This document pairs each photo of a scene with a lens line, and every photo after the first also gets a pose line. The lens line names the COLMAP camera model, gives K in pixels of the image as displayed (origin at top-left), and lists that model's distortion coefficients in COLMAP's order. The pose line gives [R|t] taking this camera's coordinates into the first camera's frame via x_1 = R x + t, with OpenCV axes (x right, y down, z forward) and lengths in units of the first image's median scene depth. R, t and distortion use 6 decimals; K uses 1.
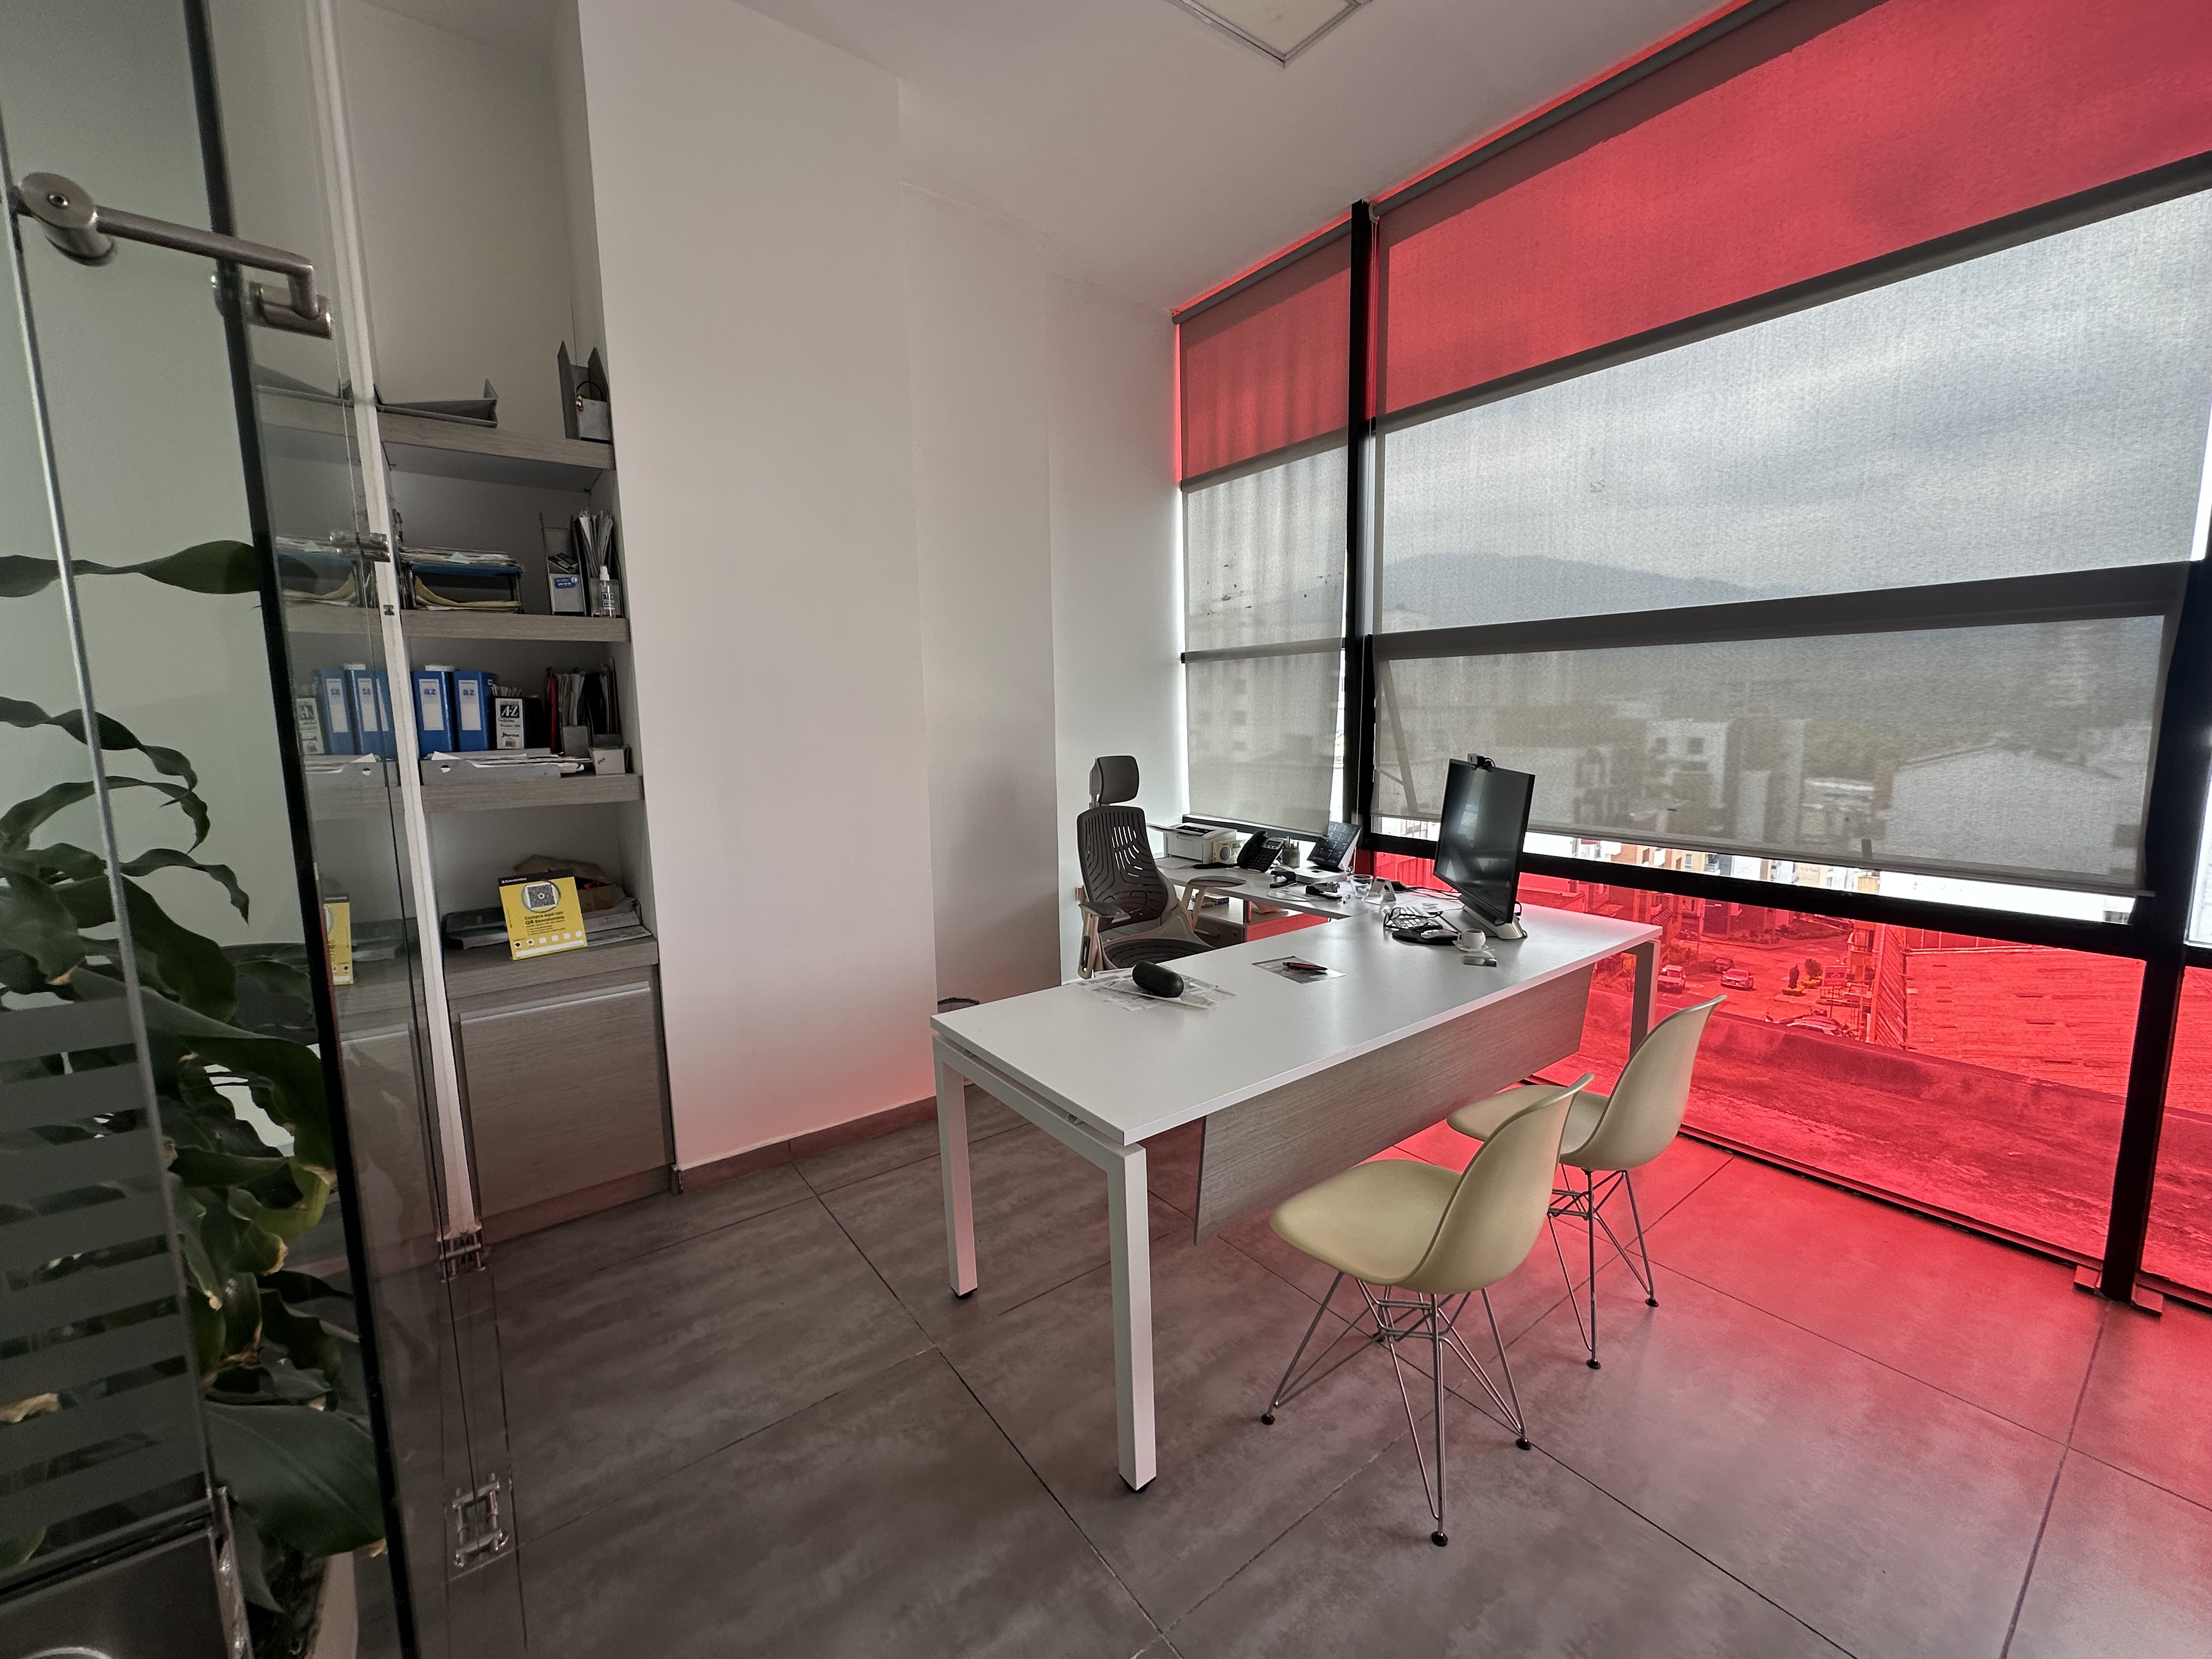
lens RADIAL K [[885.2, 0, 1110.2], [0, 885.2, 820.0], [0, 0, 1]] dist [-0.000287, 0.000020]
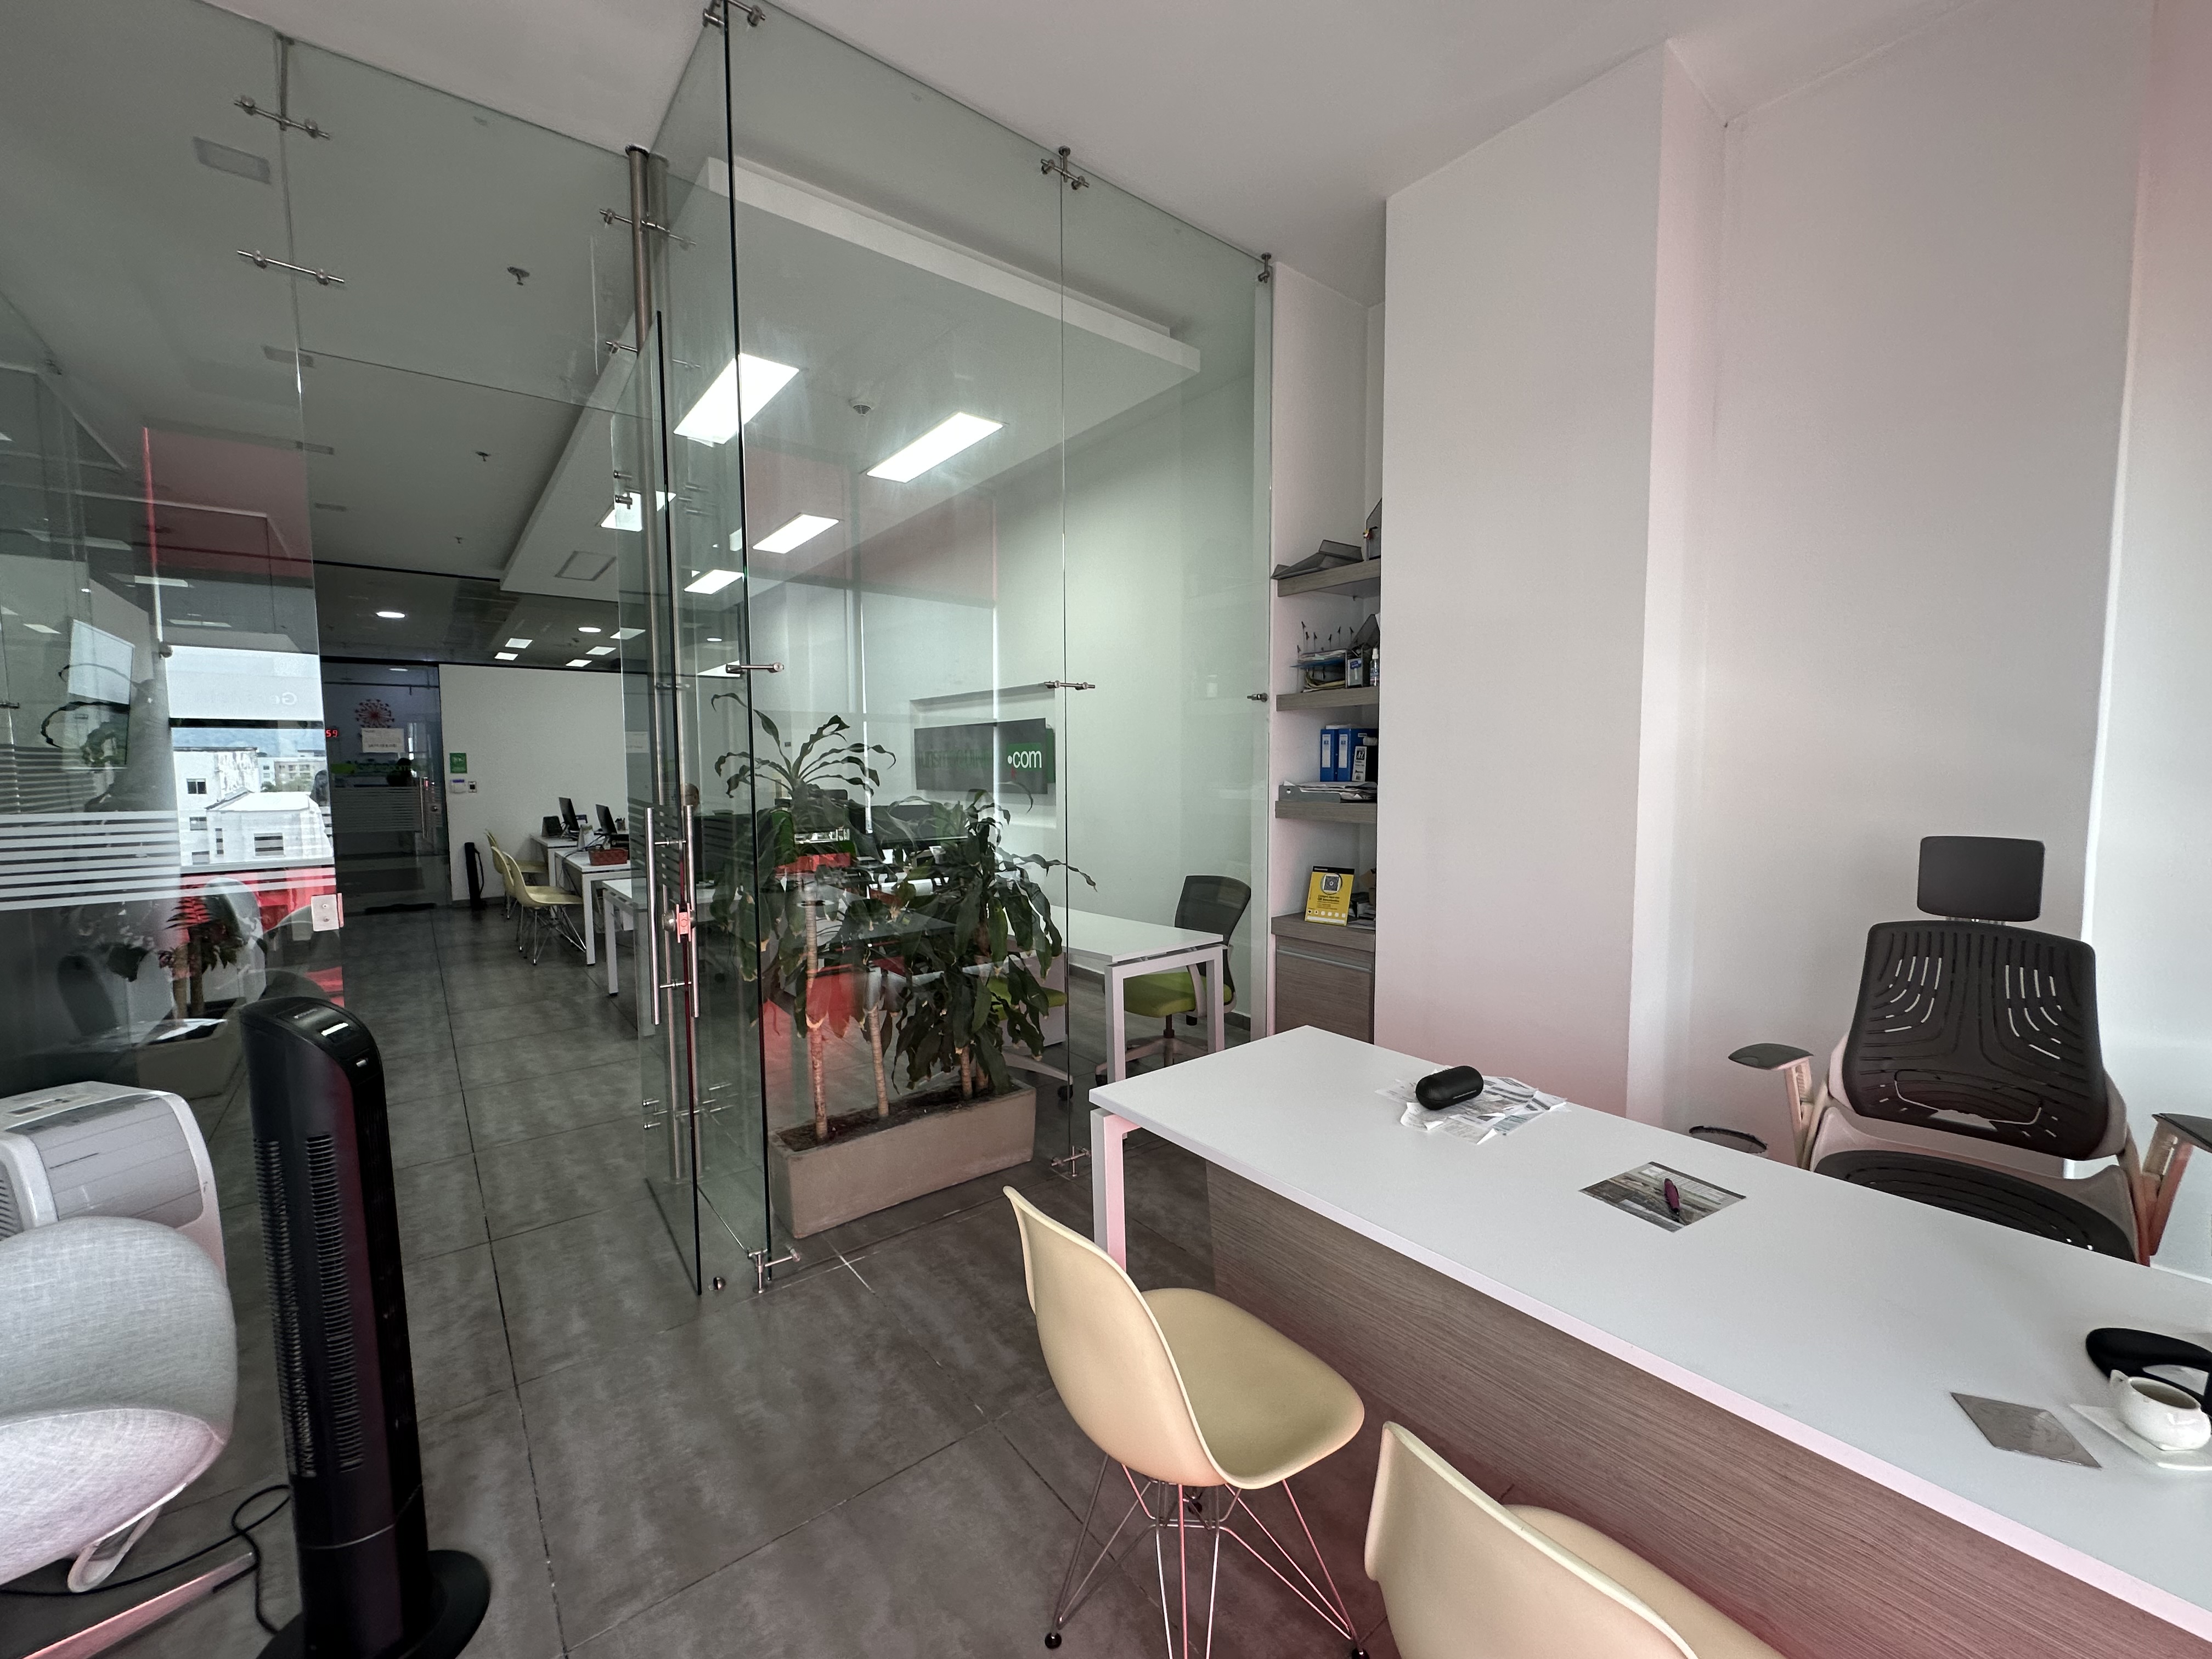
lens RADIAL K [[885.2, 0, 1106.8], [0, 885.2, 827.4], [0, 0, 1]] dist [-0.000287, 0.000020]
pose [[0.026828, 0.088169, -0.995744, 0.765705], [-0.114666, 0.989799, 0.084553, -0.082827], [0.993042, 0.111909, 0.036664, 0.561407]]
